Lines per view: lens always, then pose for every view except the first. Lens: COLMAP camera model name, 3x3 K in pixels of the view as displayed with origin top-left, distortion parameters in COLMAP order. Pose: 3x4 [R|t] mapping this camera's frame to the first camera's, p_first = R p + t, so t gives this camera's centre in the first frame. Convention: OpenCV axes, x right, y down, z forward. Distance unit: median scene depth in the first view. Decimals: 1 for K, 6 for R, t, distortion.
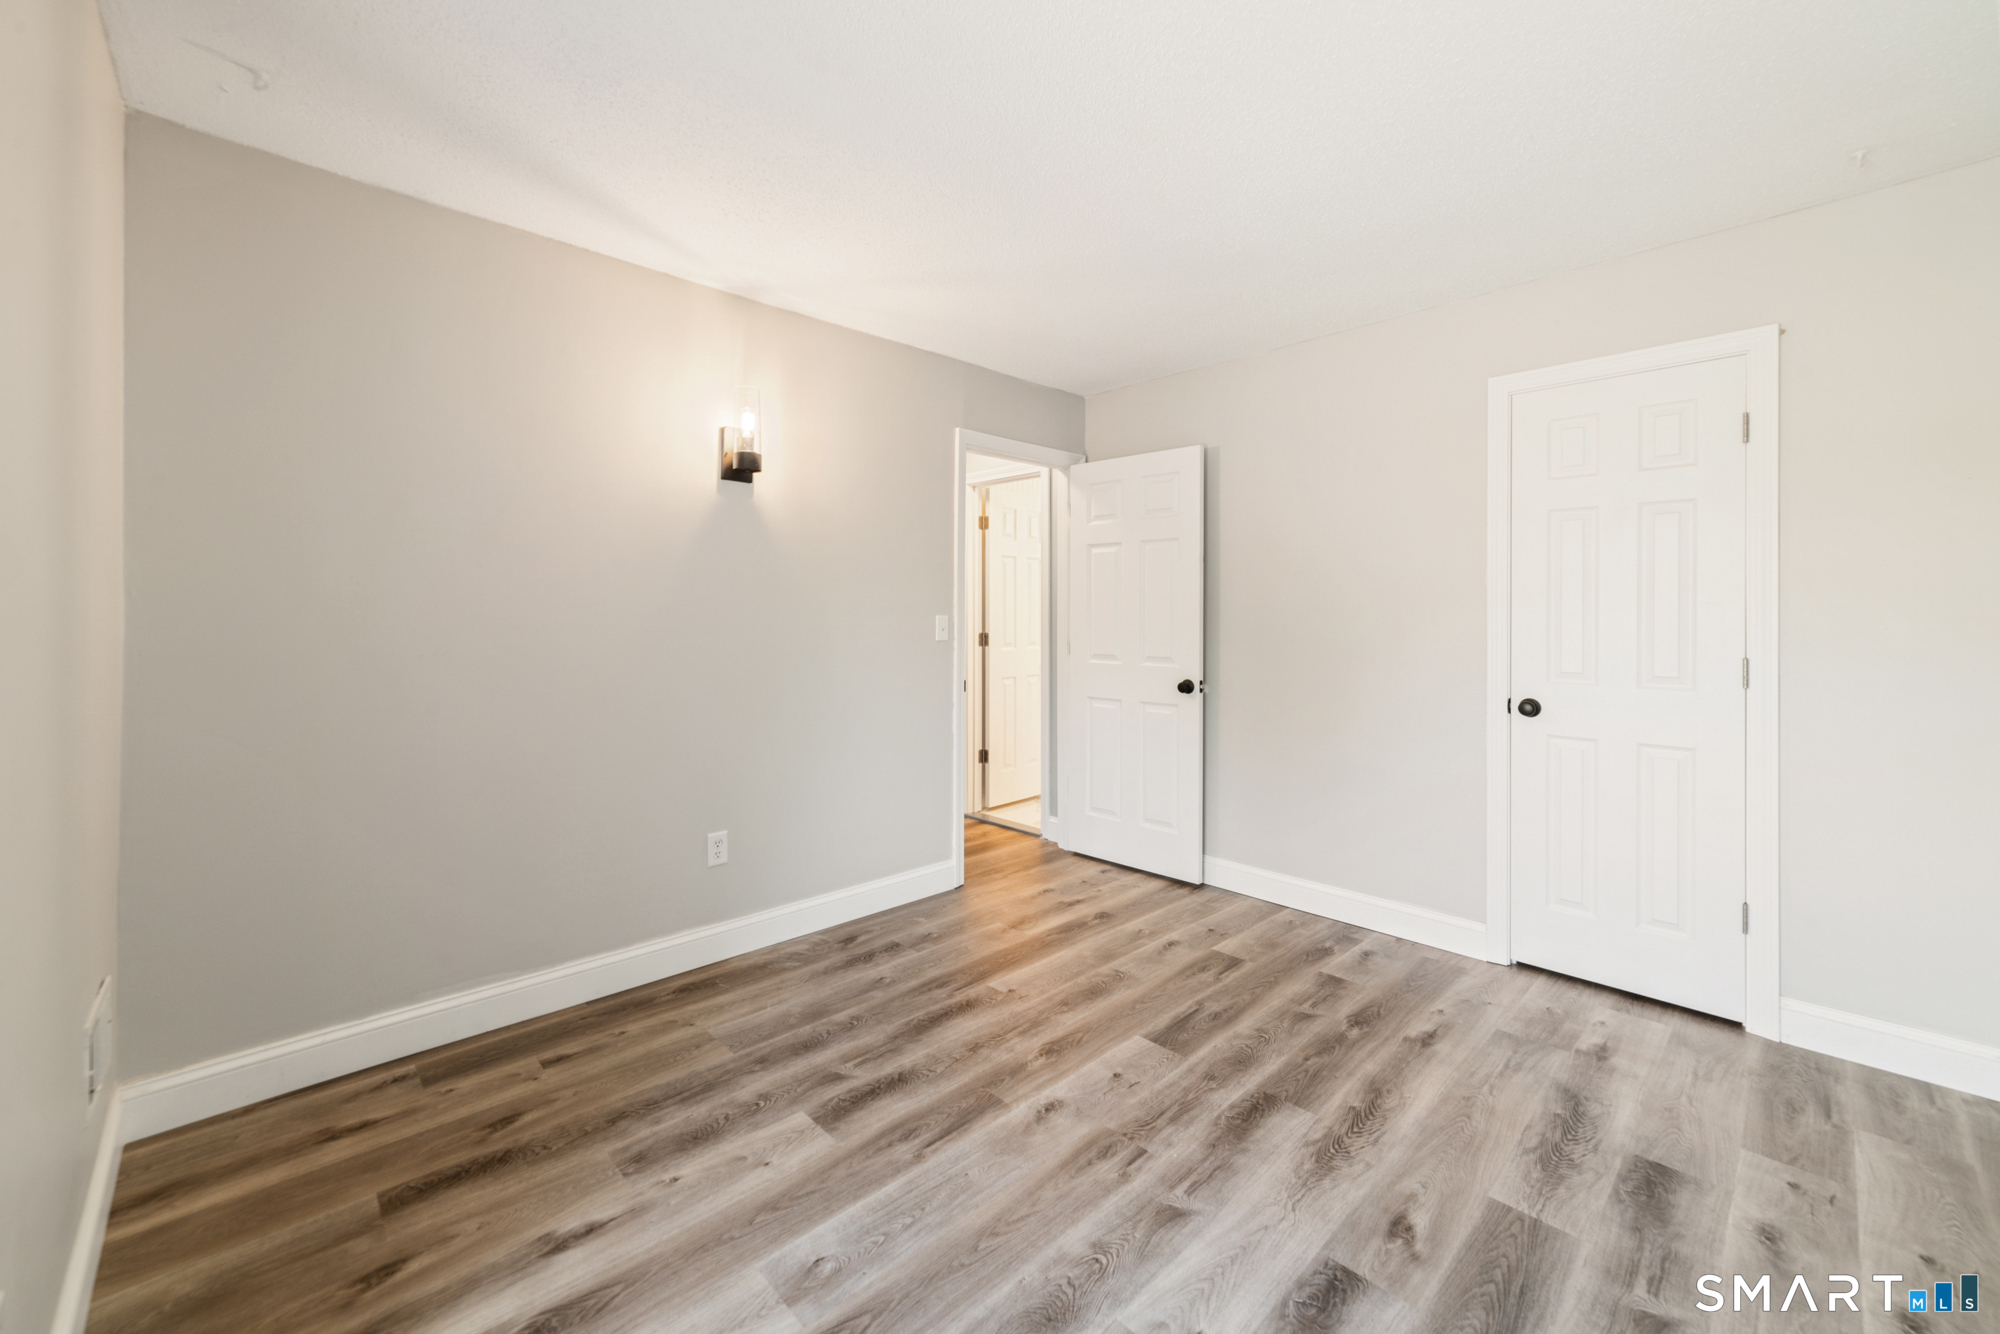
lens RADIAL K [[796.3, 0, 989.3], [0, 796.3, 610.6], [0, 0, 1]] dist [-0.000949, 0.000345]
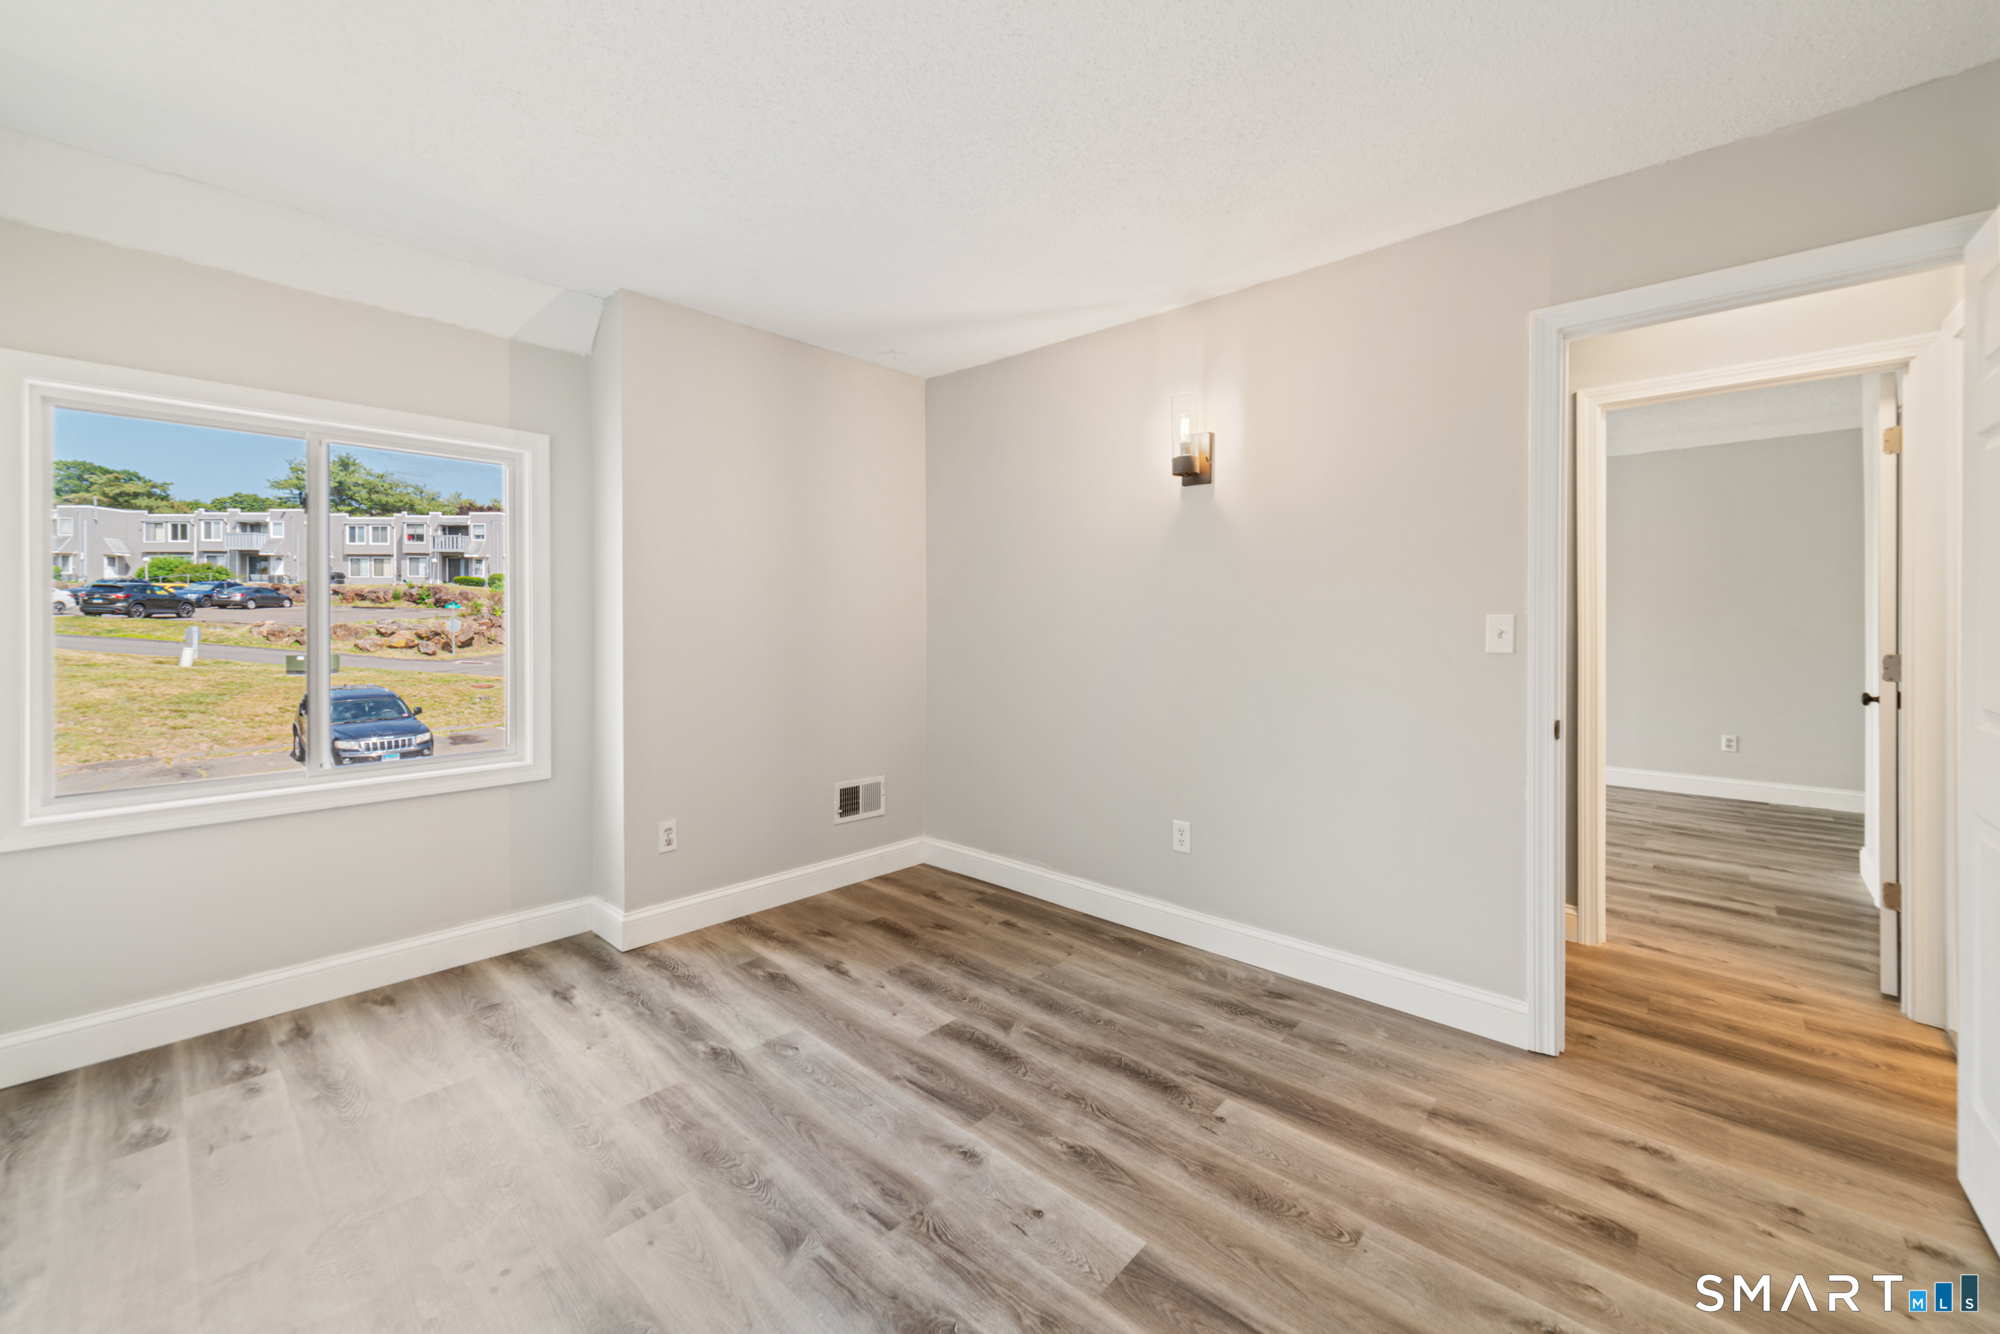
lens RADIAL K [[784.8, 0, 994.7], [0, 784.8, 634.7], [0, 0, 1]] dist [-0.001492, 0.000834]
pose [[0.066035, 0.015225, -0.997701, 0.858934], [0.008088, 0.999843, 0.015793, 0.016248], [0.997785, -0.009113, 0.065902, 0.873106]]
